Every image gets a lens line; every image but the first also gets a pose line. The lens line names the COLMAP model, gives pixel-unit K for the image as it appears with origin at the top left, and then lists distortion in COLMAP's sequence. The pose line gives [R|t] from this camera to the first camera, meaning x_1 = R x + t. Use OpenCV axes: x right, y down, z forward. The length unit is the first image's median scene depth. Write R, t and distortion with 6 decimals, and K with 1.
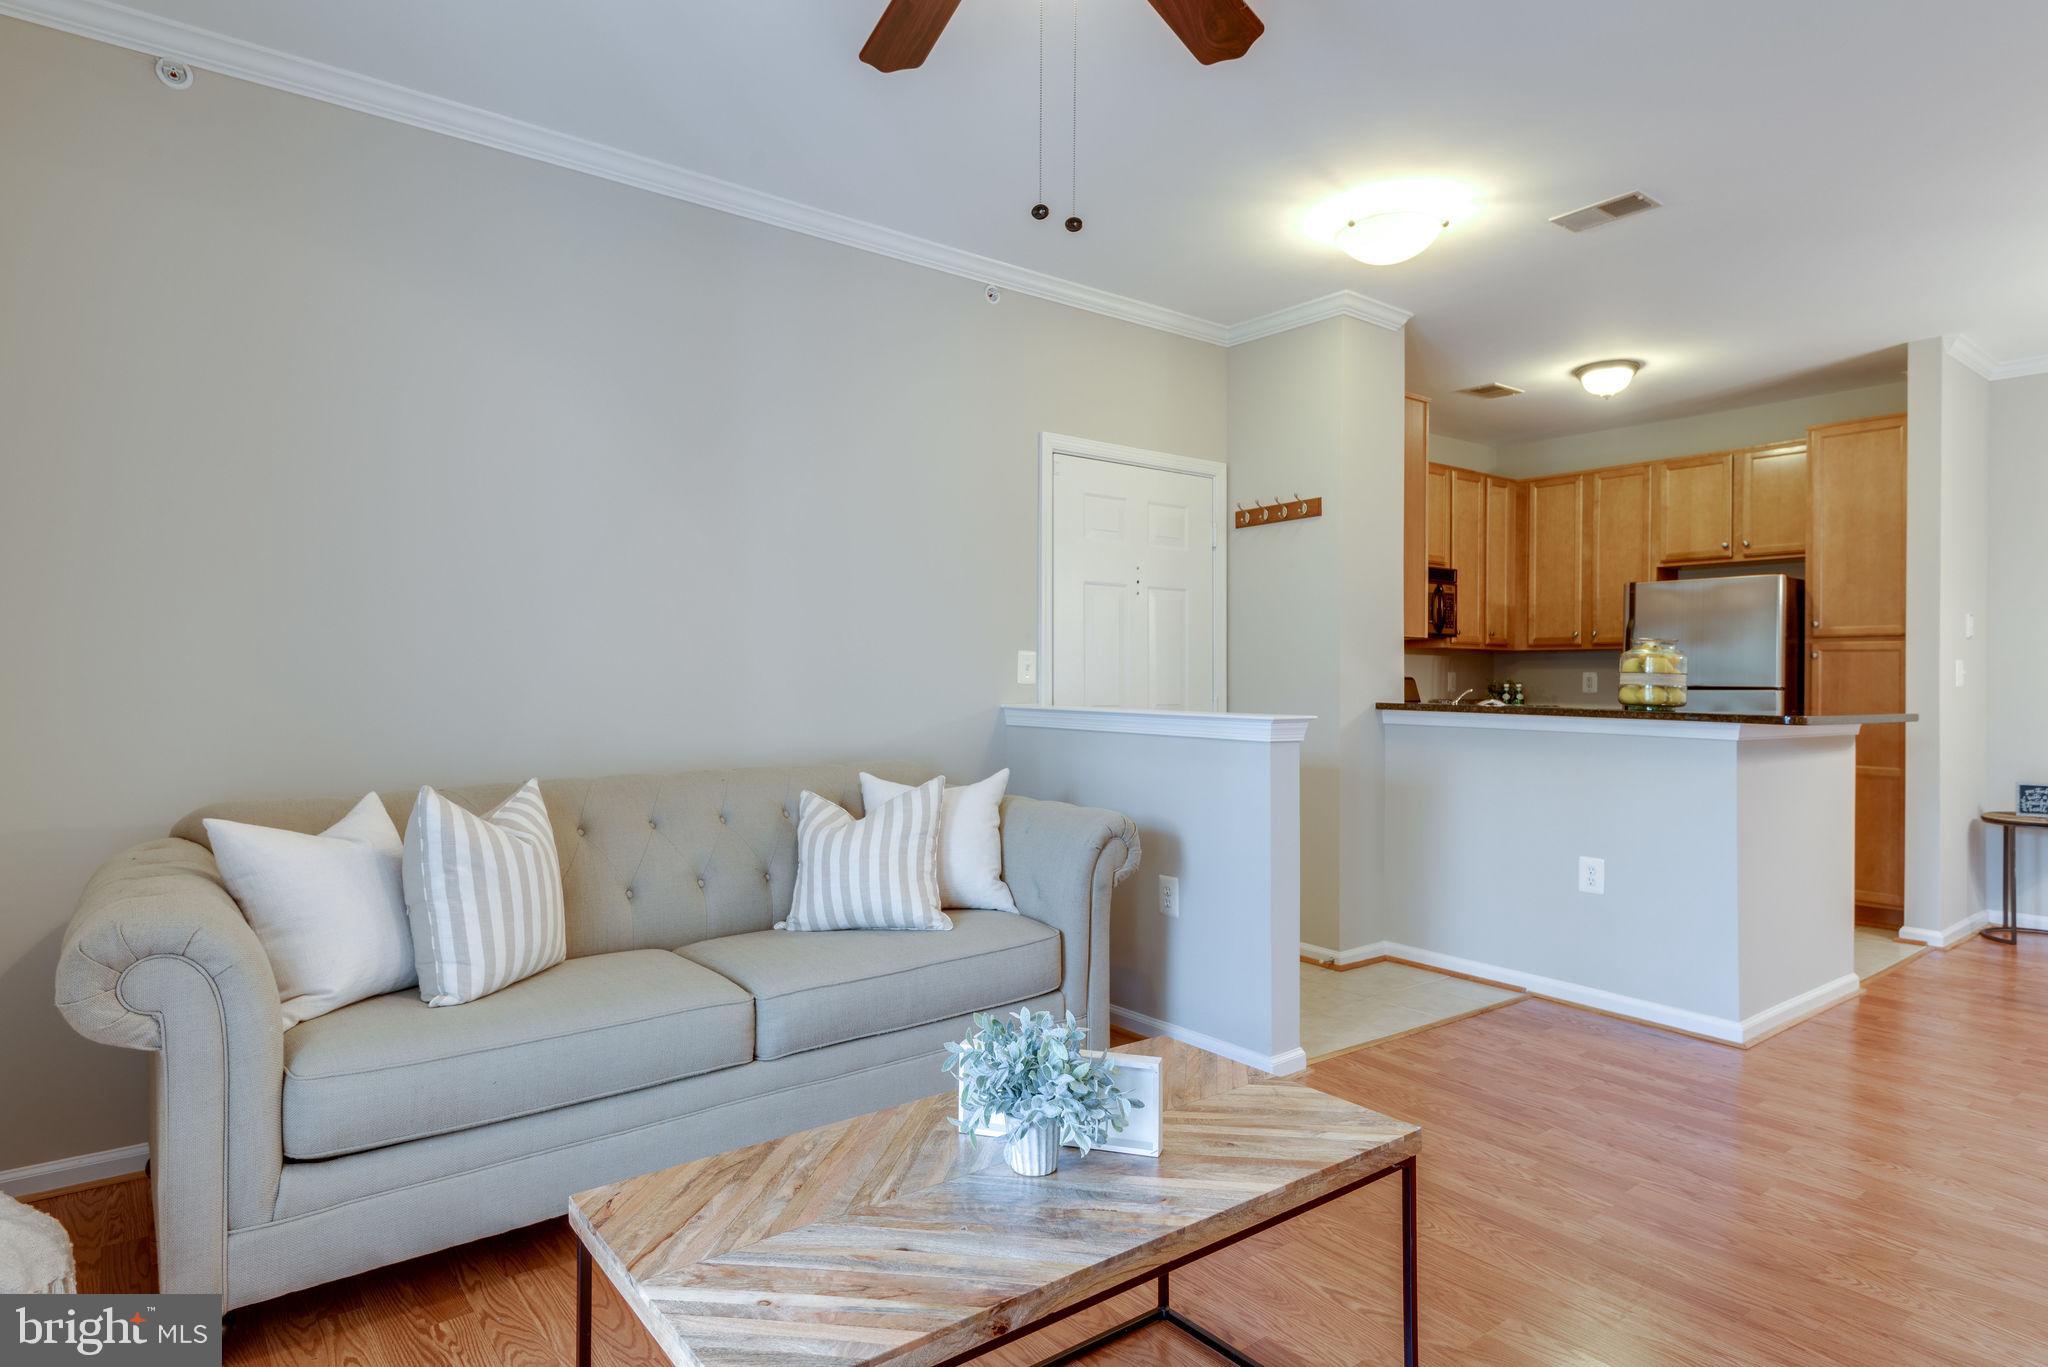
lens RADIAL K [[1149.1, 0, 1043.7], [0, 1149.1, 673.5], [0, 0, 1]] dist [0.039273, -0.026761]
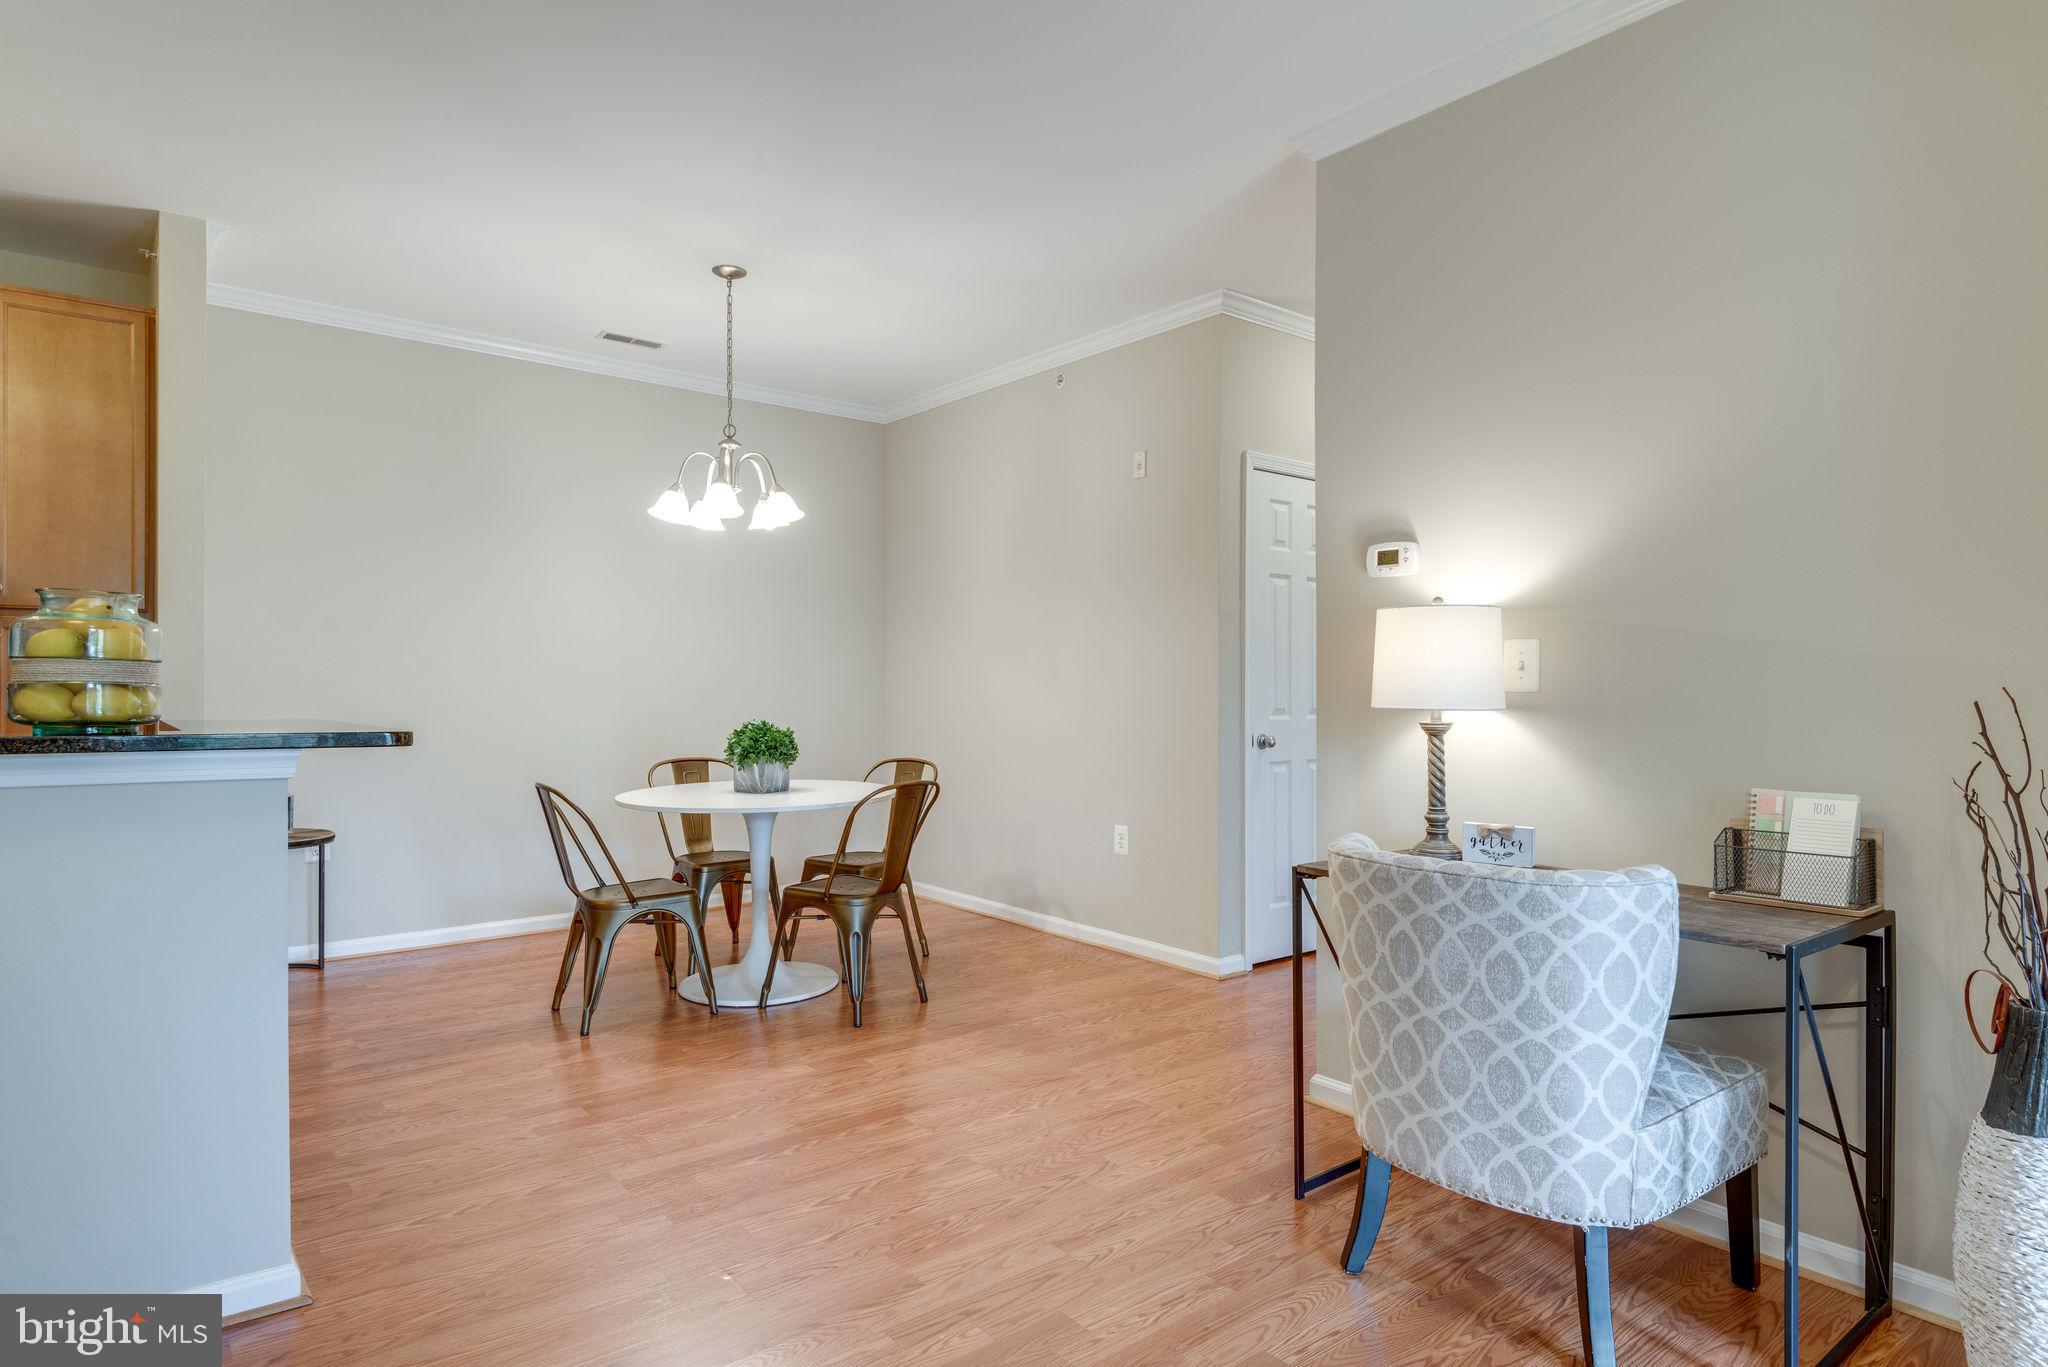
lens RADIAL K [[1135.5, 0, 1035.9], [0, 1135.5, 682.2], [0, 0, 1]] dist [0.044510, -0.029960]
pose [[-0.004411, -0.004327, 0.999981, 0.018547], [-0.009675, 0.999944, 0.004284, 0.003123], [-0.999943, -0.009656, -0.004453, 0.558600]]
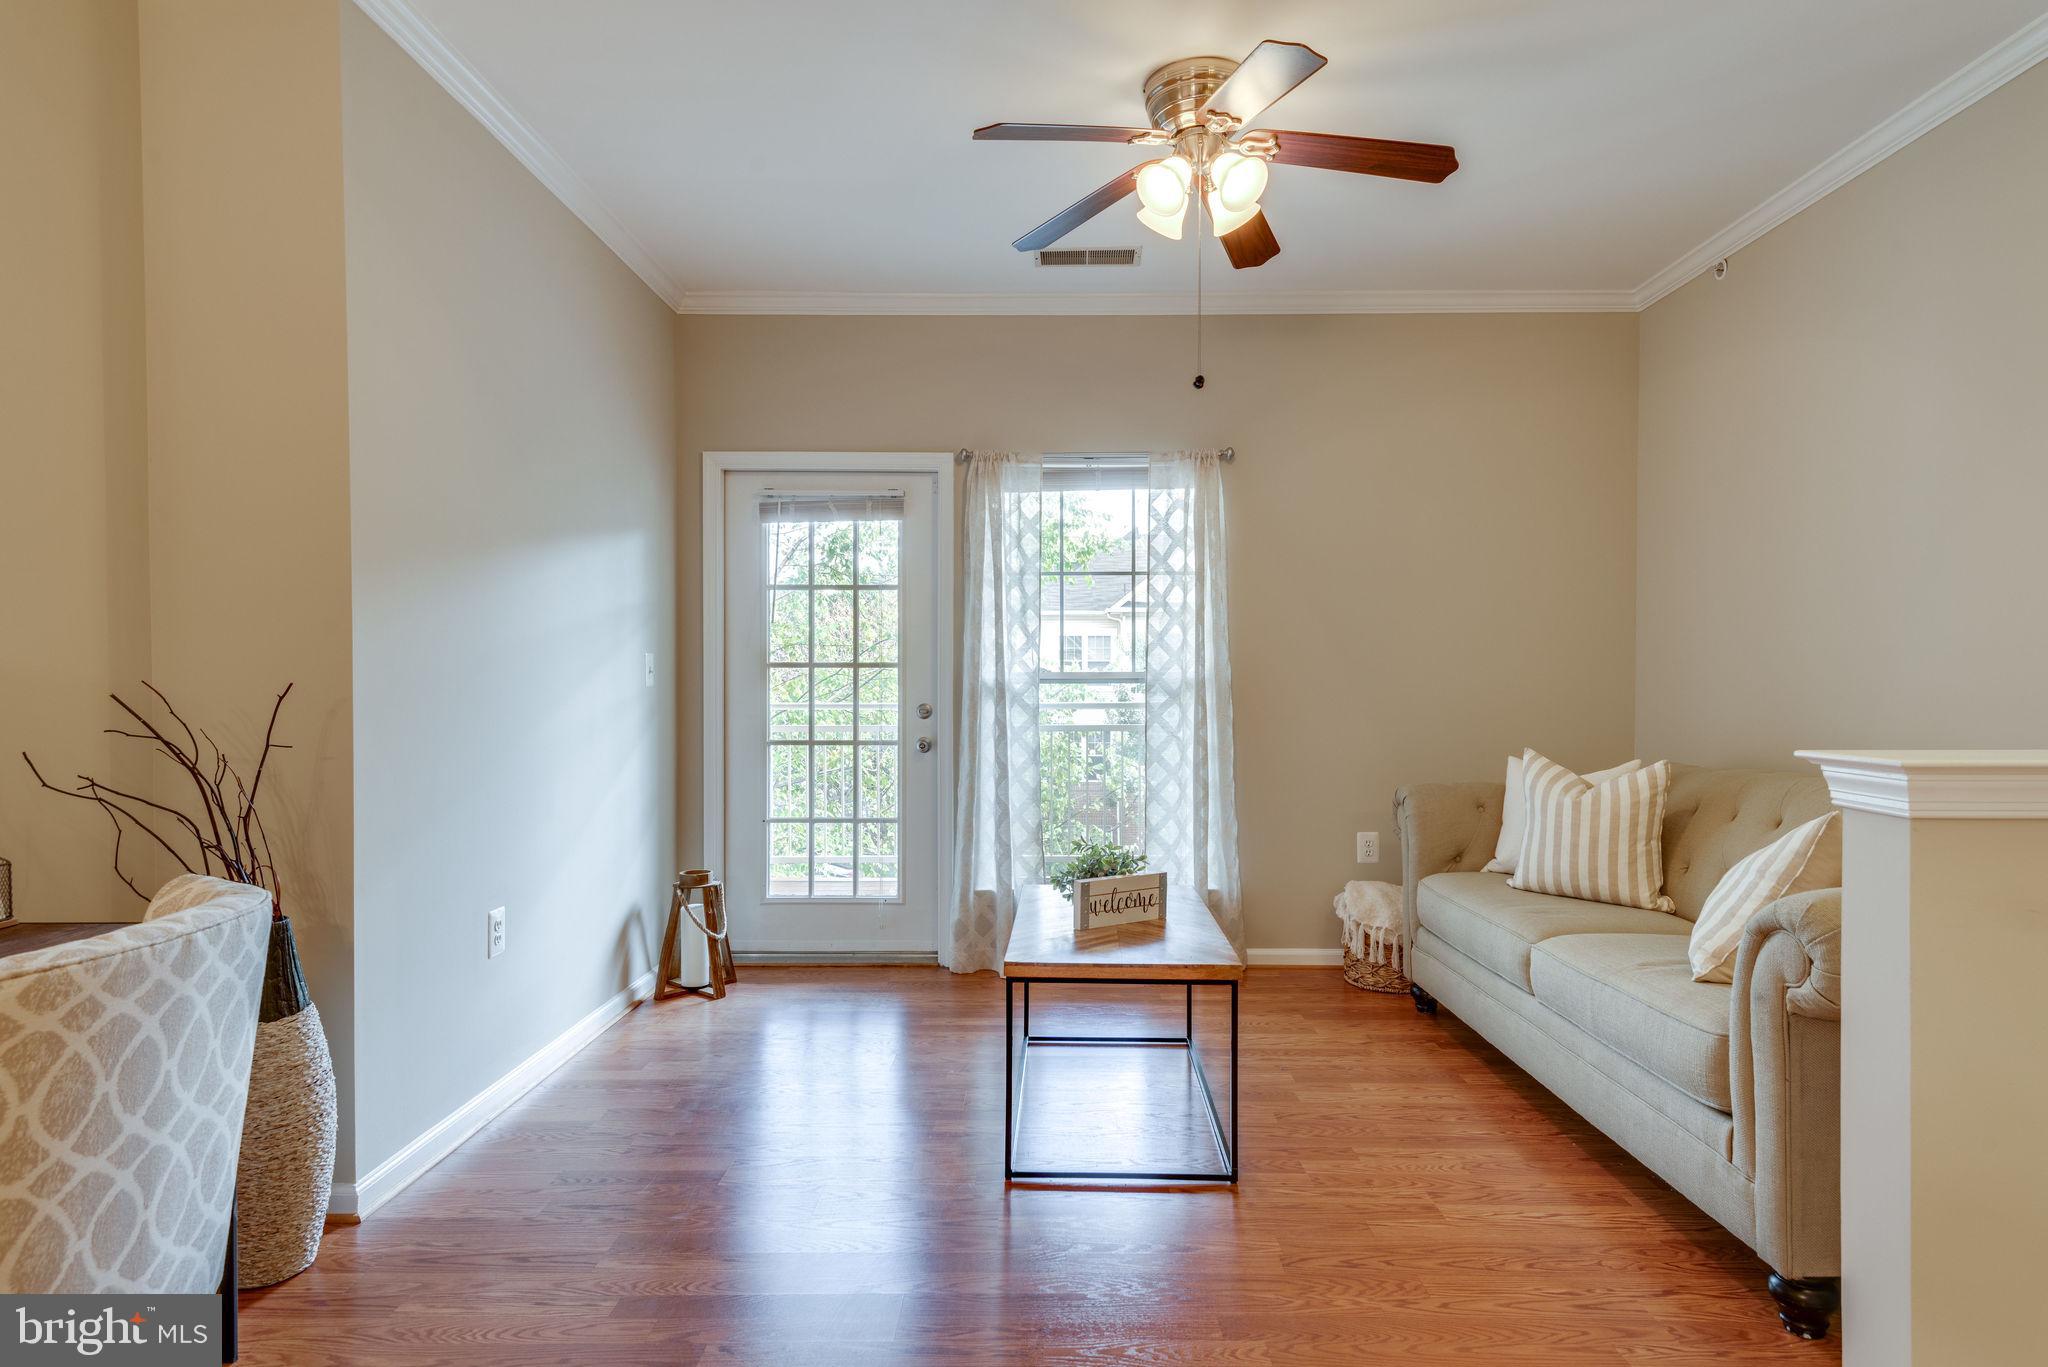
lens RADIAL K [[1135.5, 0, 1035.9], [0, 1135.5, 682.2], [0, 0, 1]] dist [0.044510, -0.029960]
pose [[-0.629770, -0.003080, -0.776776, 0.609250], [0.002158, 0.999981, -0.005715, 0.008254], [0.776779, -0.005276, -0.629751, 0.814770]]
